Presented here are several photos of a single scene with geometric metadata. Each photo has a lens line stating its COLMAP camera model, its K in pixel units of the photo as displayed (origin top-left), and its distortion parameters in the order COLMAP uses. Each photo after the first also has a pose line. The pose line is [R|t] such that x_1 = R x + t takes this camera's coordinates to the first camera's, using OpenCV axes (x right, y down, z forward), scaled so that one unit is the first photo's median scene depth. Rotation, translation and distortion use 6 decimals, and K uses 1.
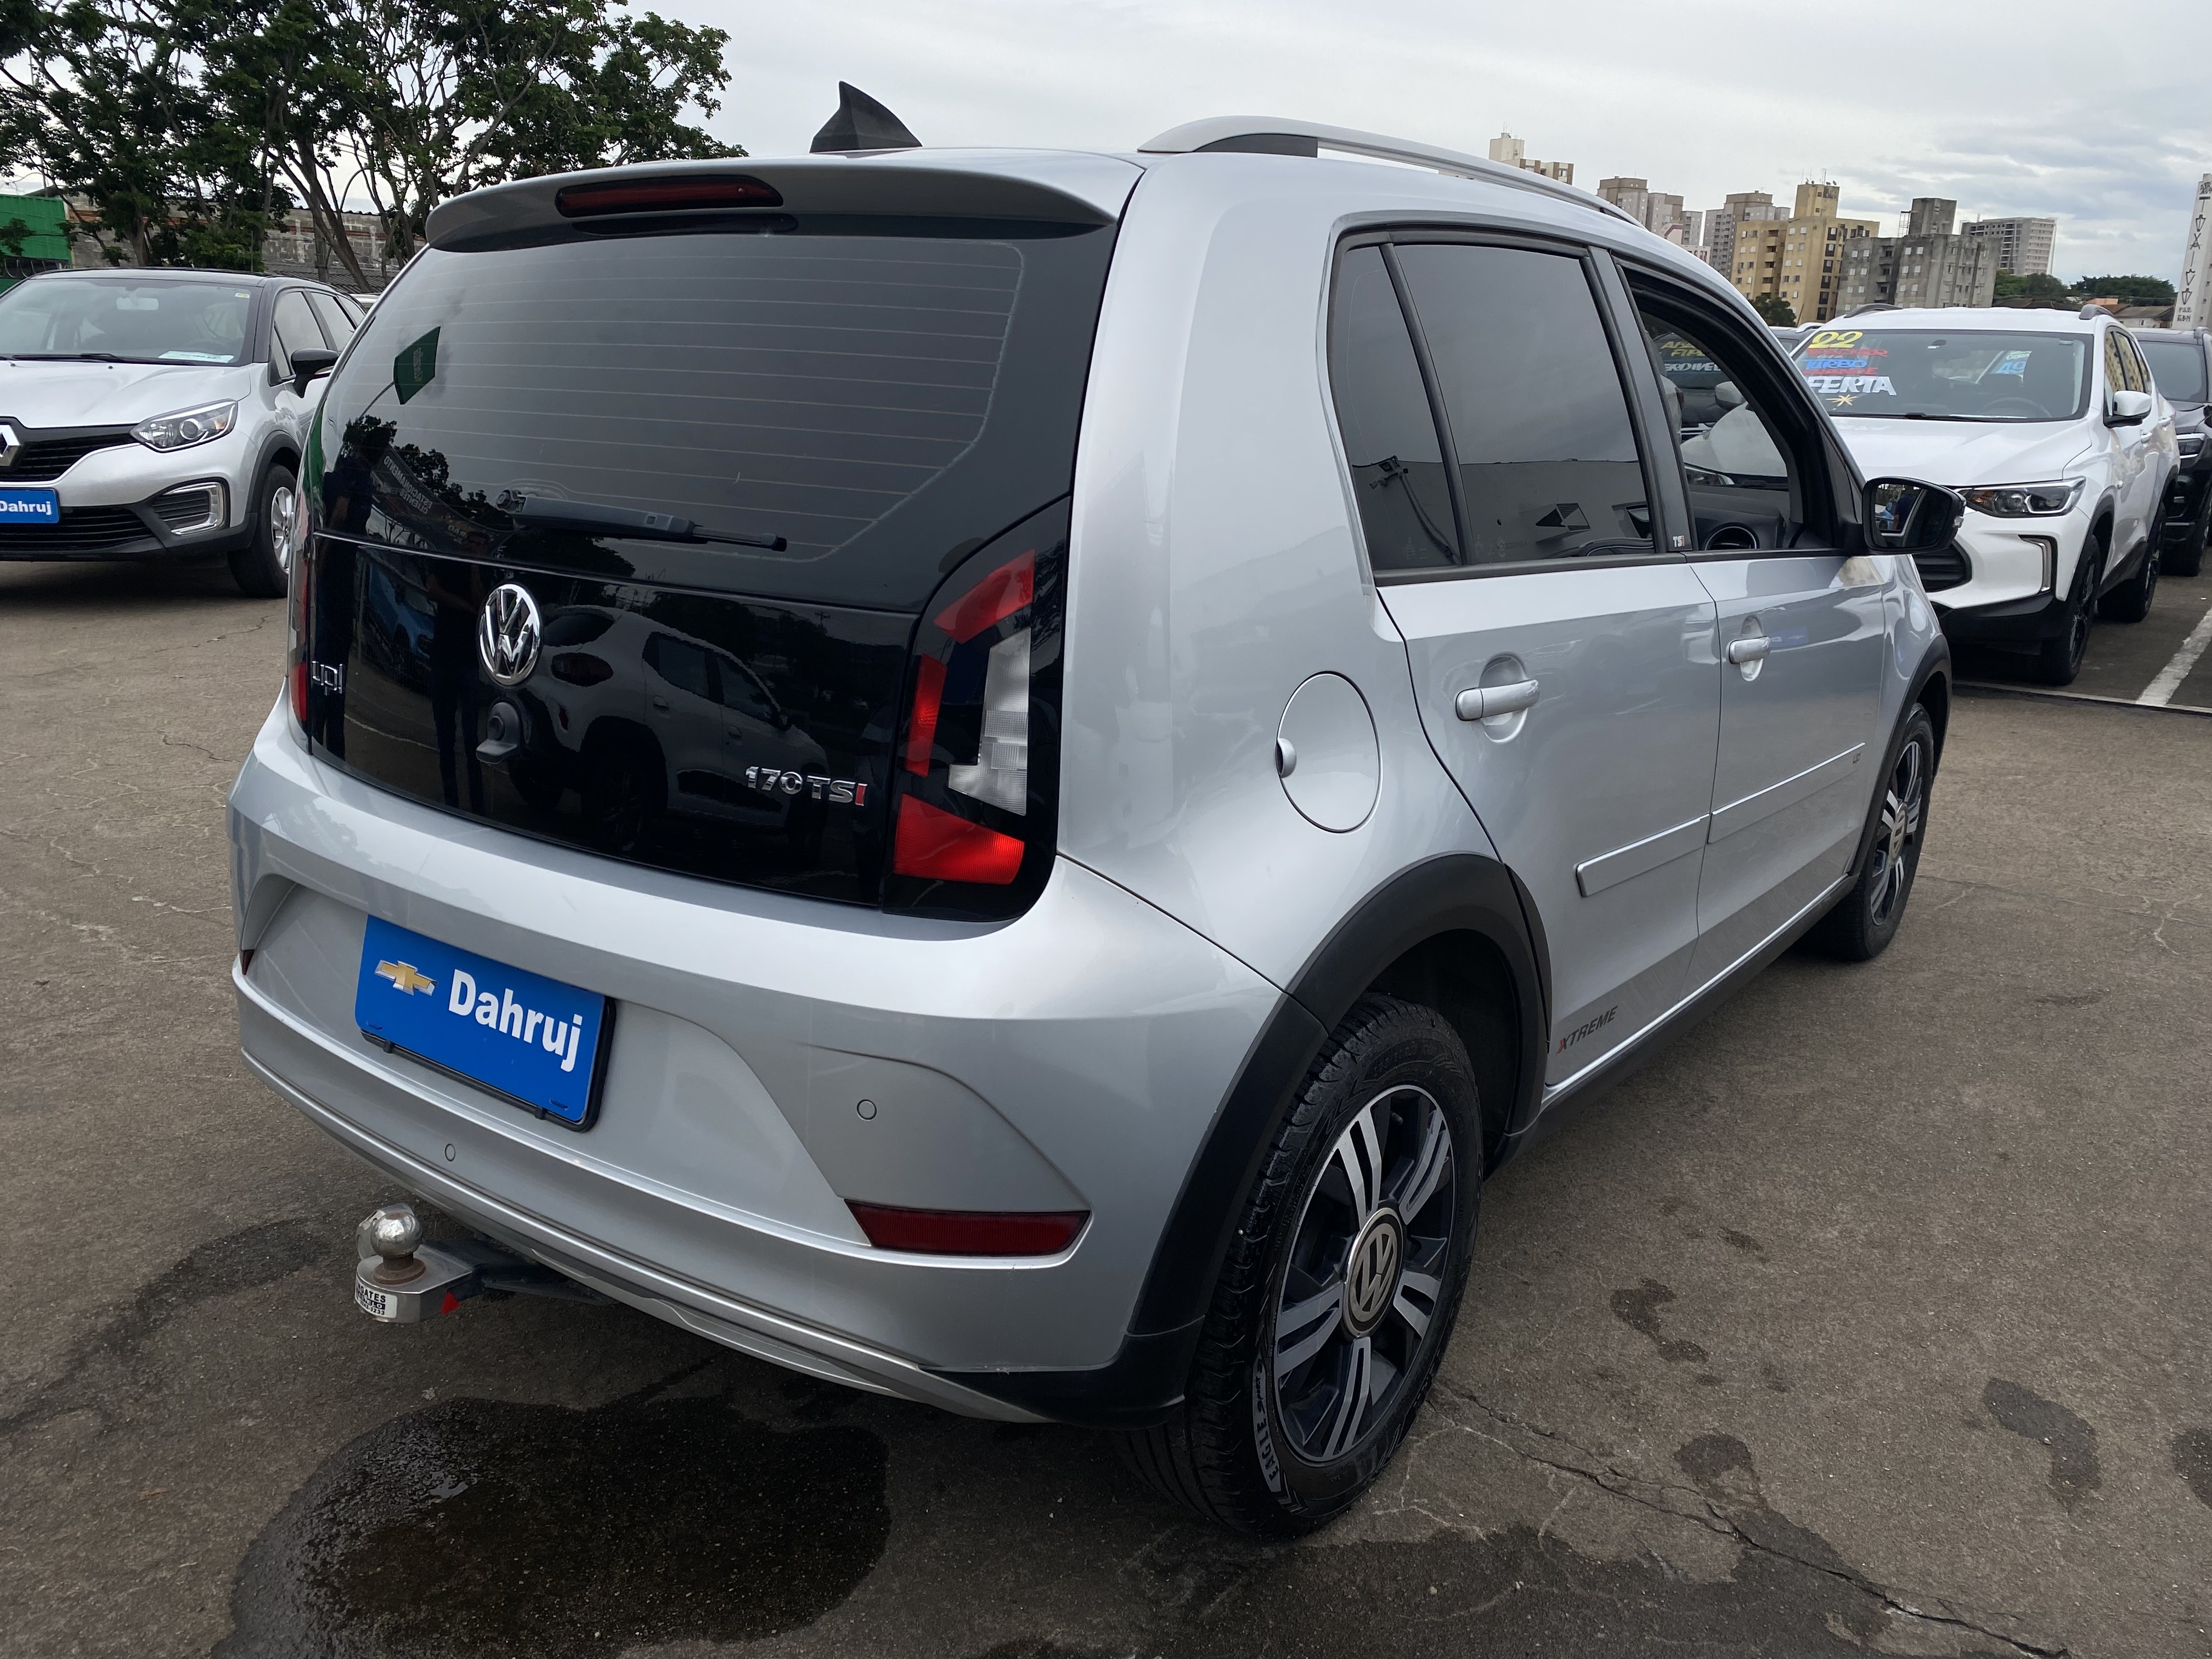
lens RADIAL K [[1716.0, 0, 1121.3], [0, 1716.0, 831.6], [0, 0, 1]] dist [0.040174, -0.041869]
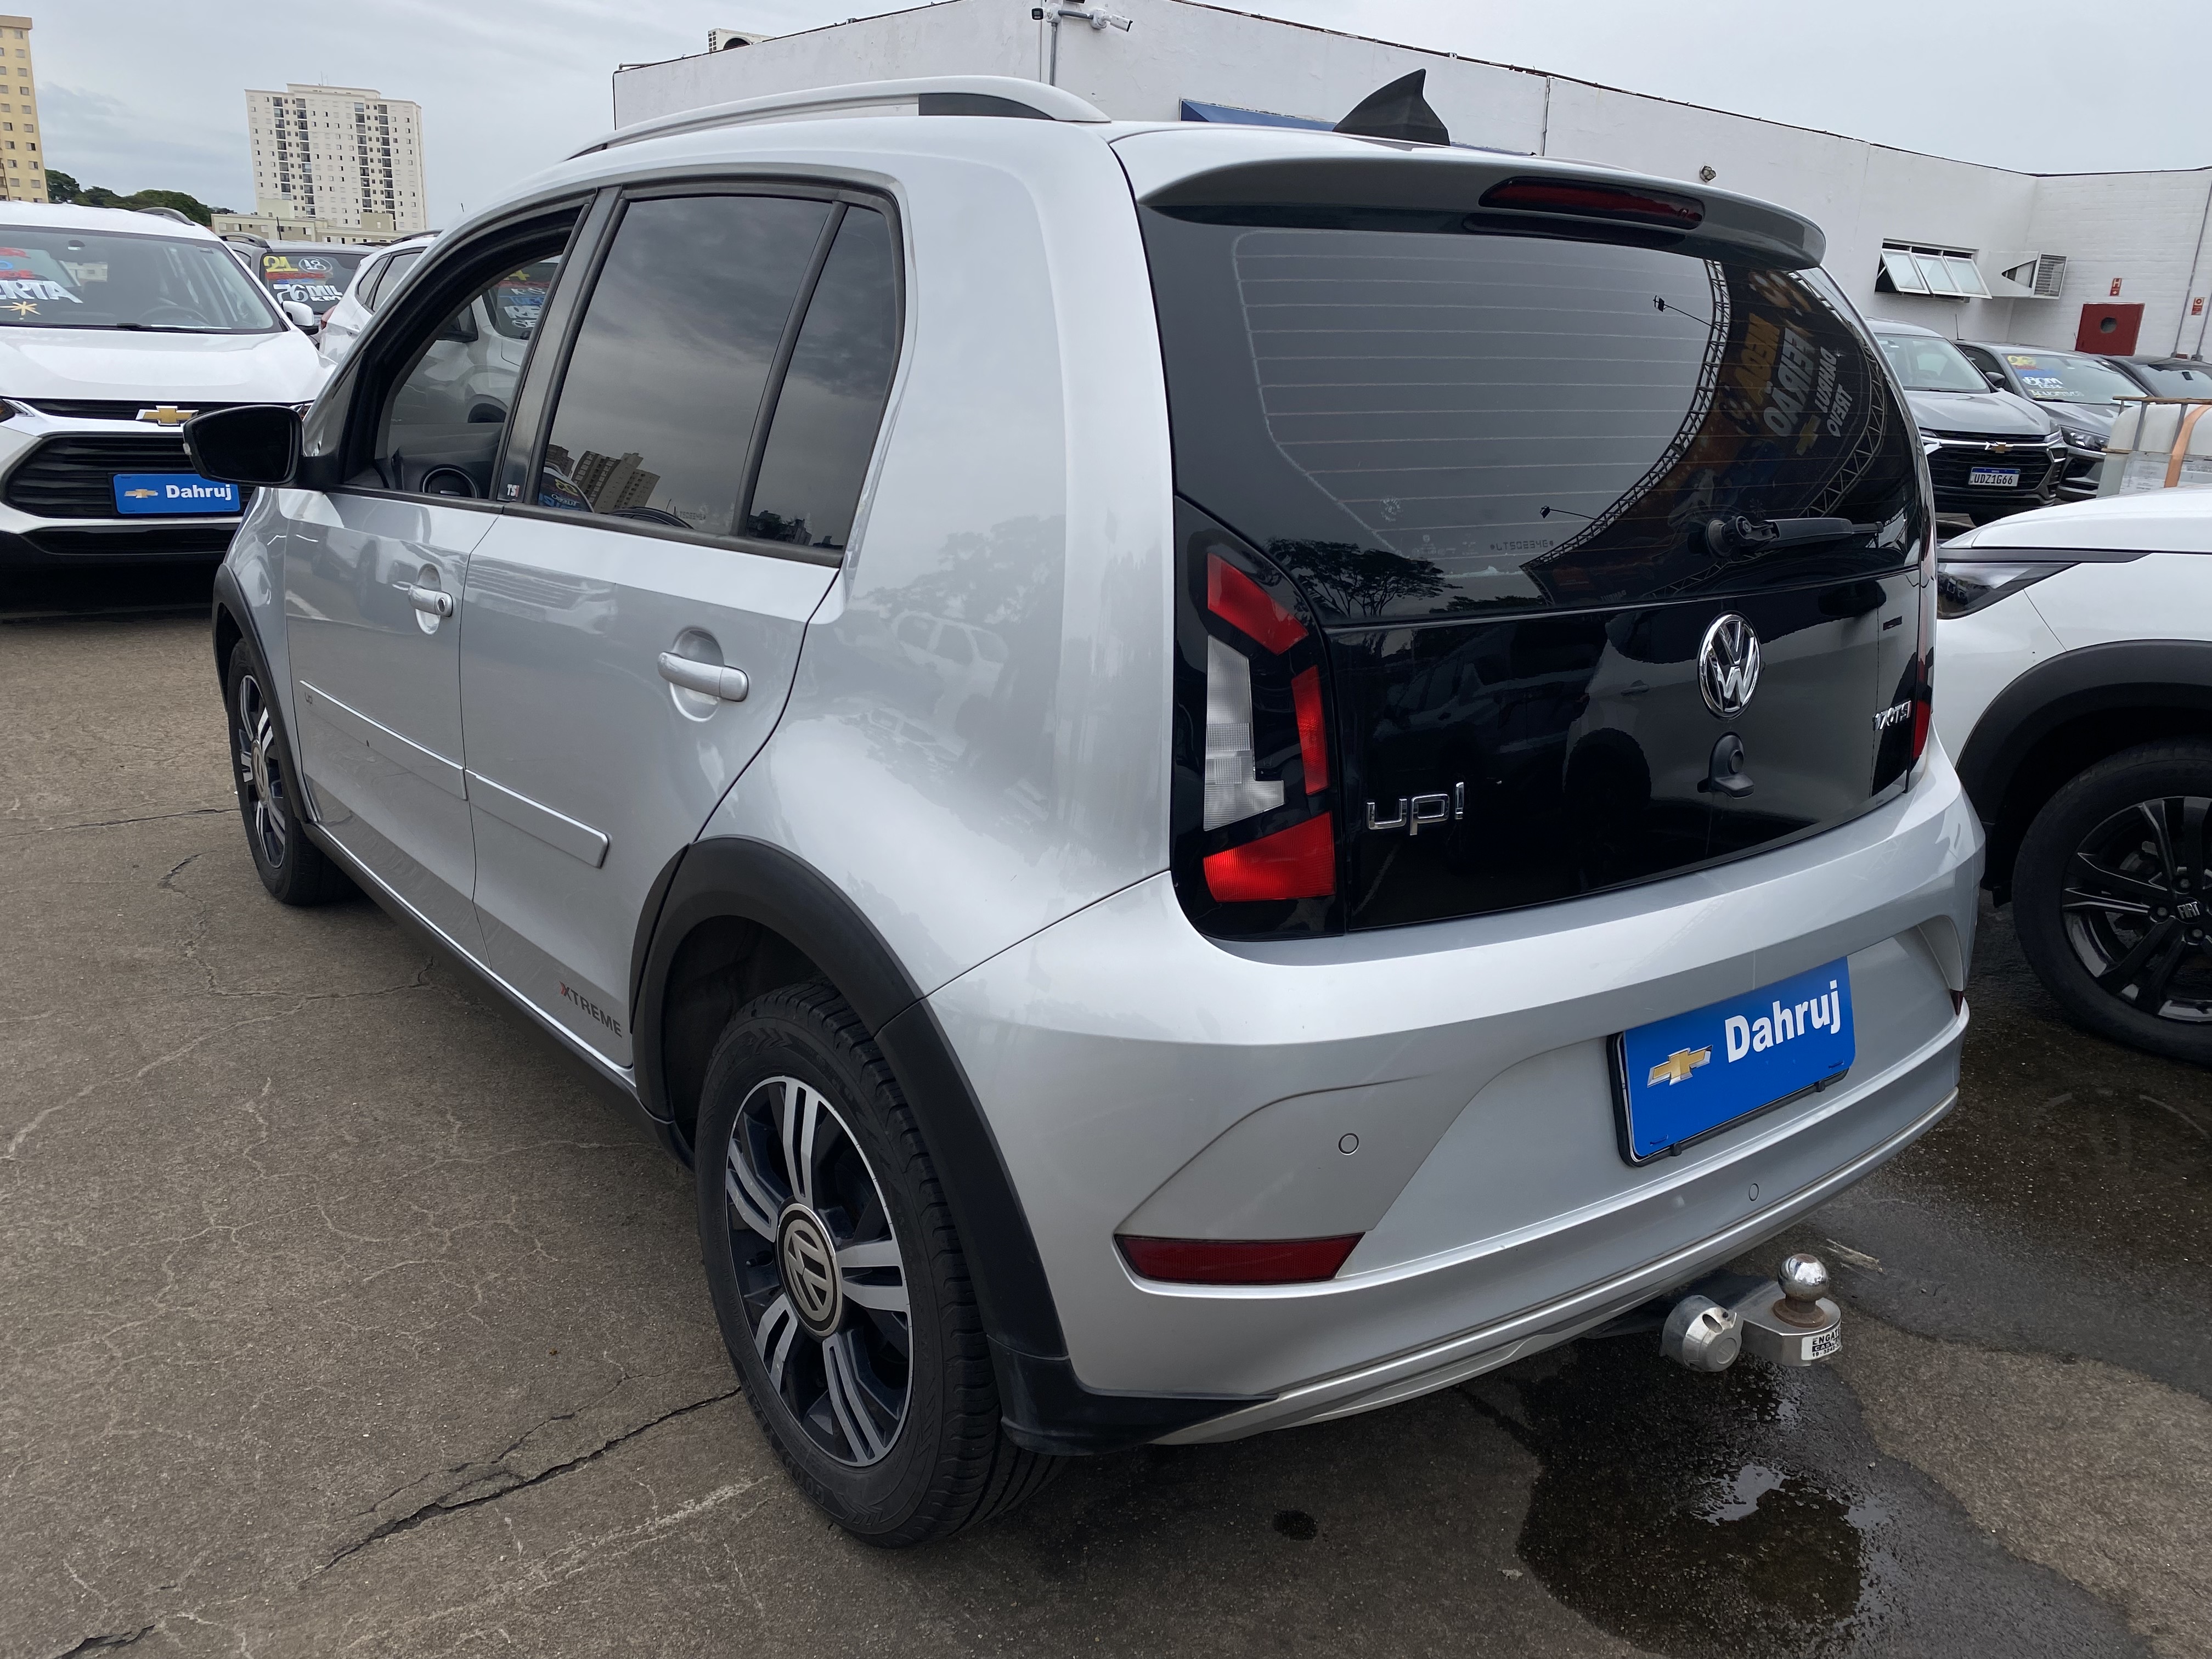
lens RADIAL K [[1716.0, 0, 1099.2], [0, 1716.0, 841.7], [0, 0, 1]] dist [0.040174, -0.041869]
pose [[0.264167, -0.287865, 0.920516, -1.339628], [0.220110, 0.947227, 0.233052, -0.317101], [-0.939025, 0.141050, 0.313588, 1.013794]]
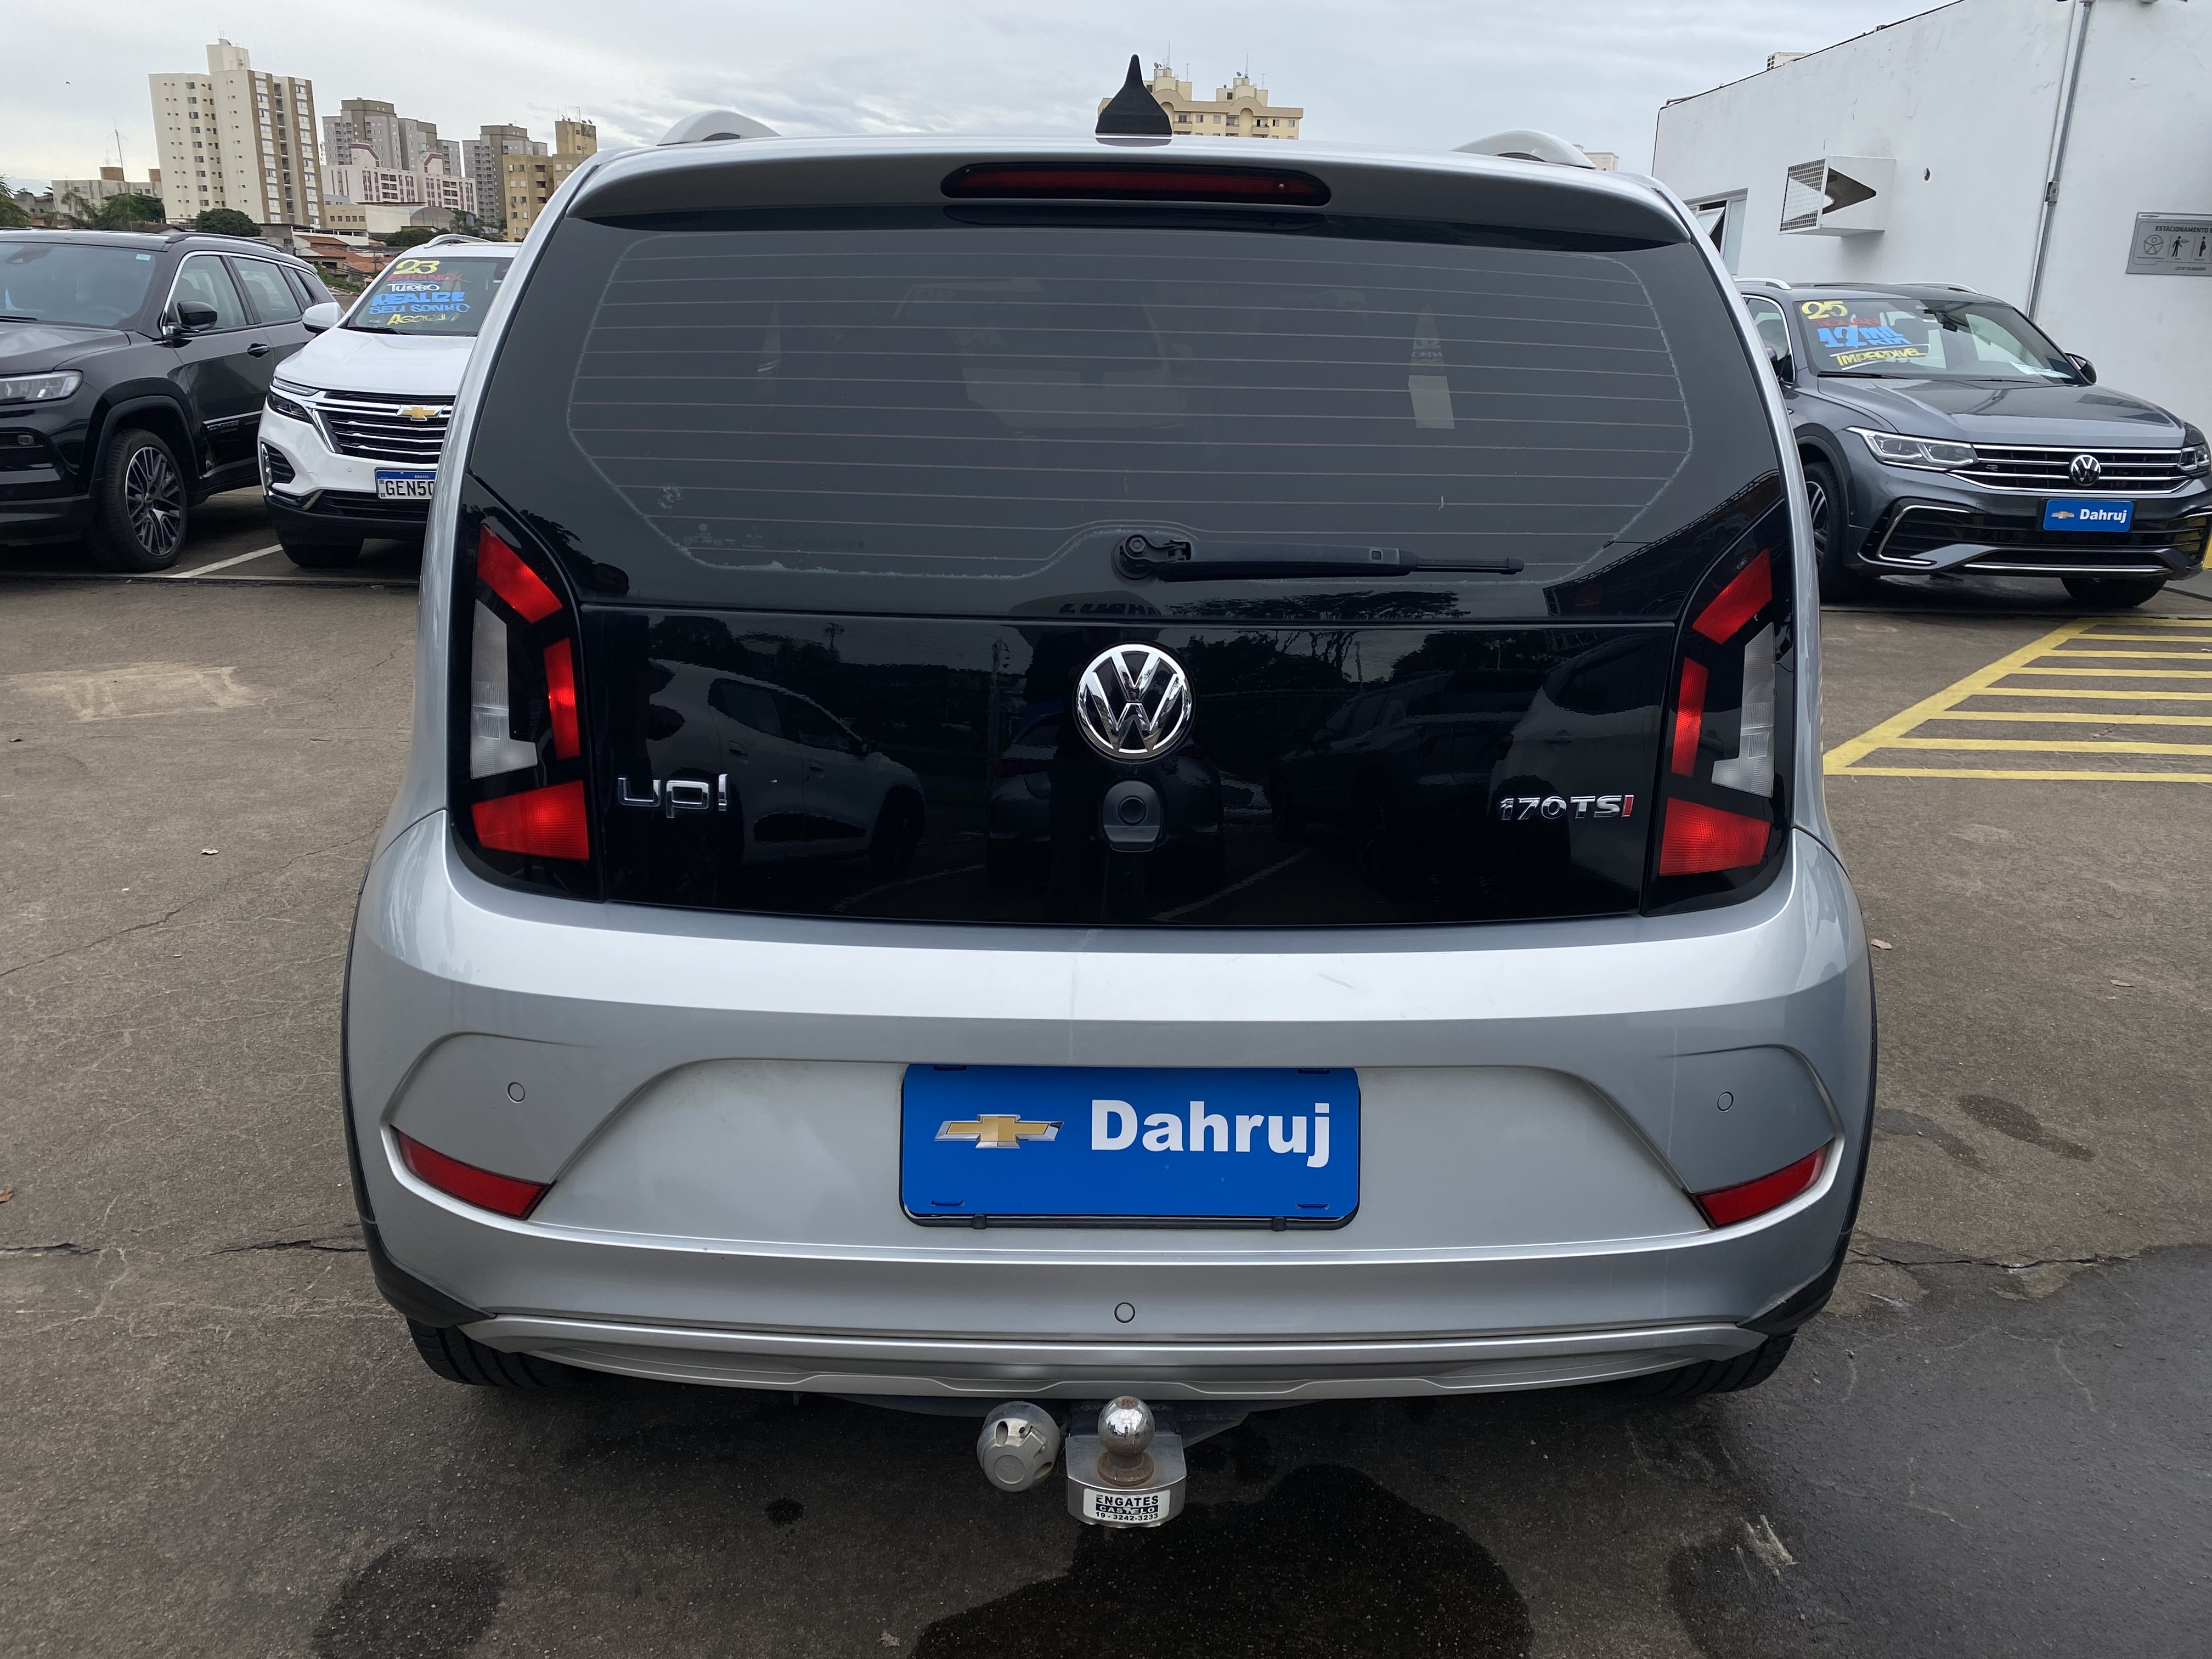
lens RADIAL K [[1716.0, 0, 1111.9], [0, 1716.0, 819.5], [0, 0, 1]] dist [0.040174, -0.041869]
pose [[0.788497, -0.173712, 0.589998, -0.854357], [0.156634, 0.984371, 0.080495, -0.122989], [-0.594759, 0.028944, 0.803383, 0.312068]]
